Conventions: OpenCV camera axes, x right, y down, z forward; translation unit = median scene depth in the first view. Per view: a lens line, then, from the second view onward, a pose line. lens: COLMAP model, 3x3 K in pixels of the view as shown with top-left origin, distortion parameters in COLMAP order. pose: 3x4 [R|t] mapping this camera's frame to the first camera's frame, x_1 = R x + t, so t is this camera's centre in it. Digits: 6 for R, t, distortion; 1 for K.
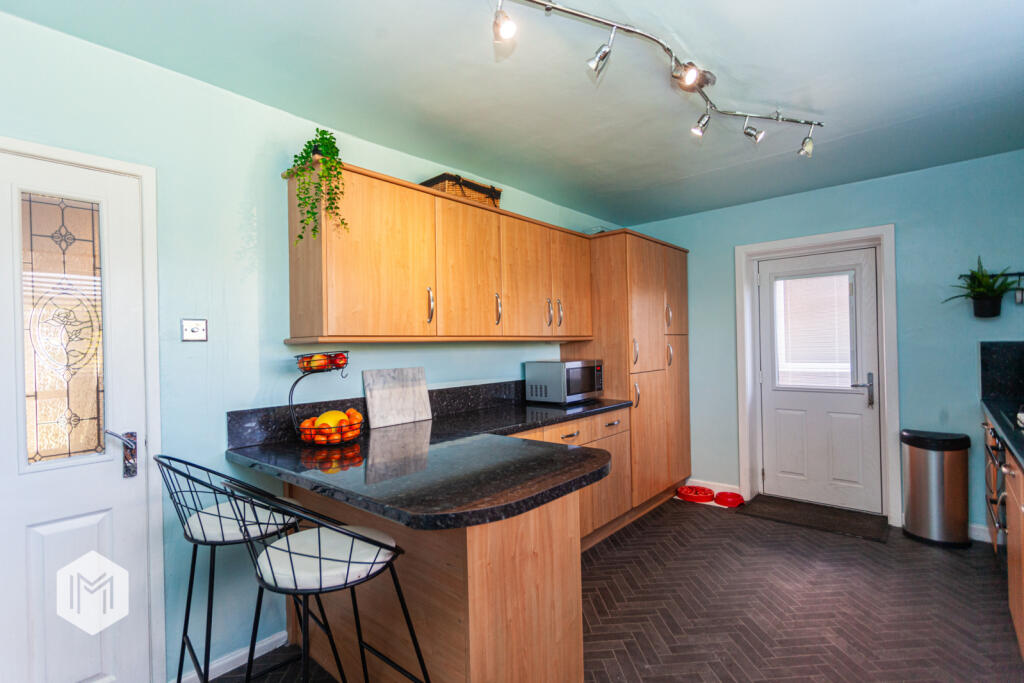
lens RADIAL K [[490.5, 0, 509.2], [0, 490.5, 339.6], [0, 0, 1]] dist [0.002024, 0.002884]
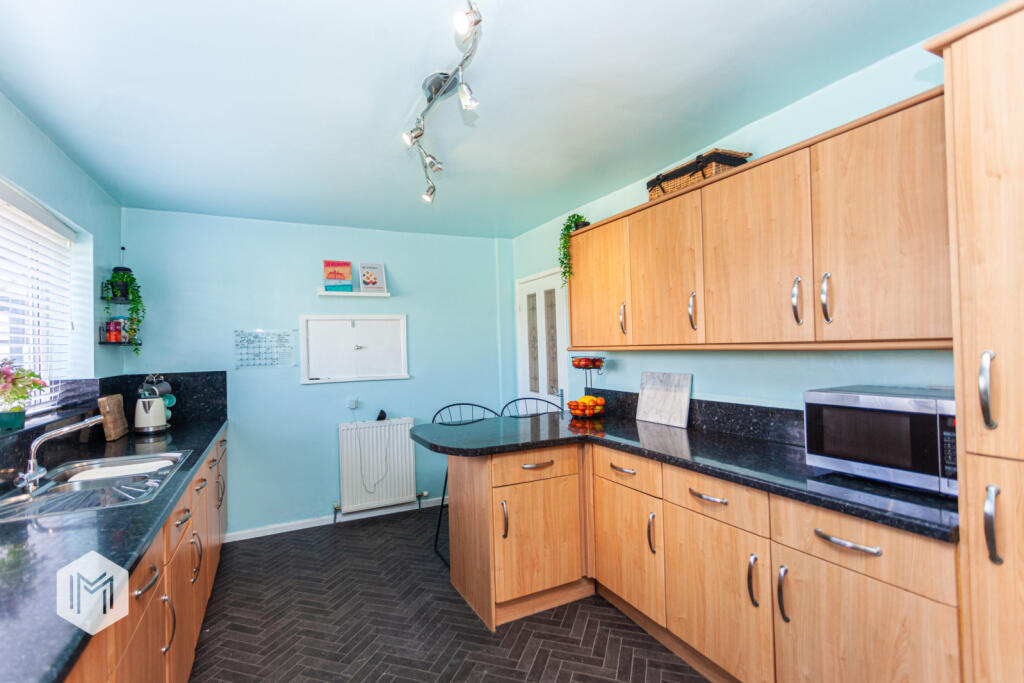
lens RADIAL K [[490.5, 0, 509.9], [0, 490.5, 345.0], [0, 0, 1]] dist [0.002024, 0.002884]
pose [[-0.389989, 0.029277, -0.920354, 0.901905], [0.045476, 0.998887, 0.012505, -0.032187], [0.919696, -0.036977, -0.390887, 1.110425]]
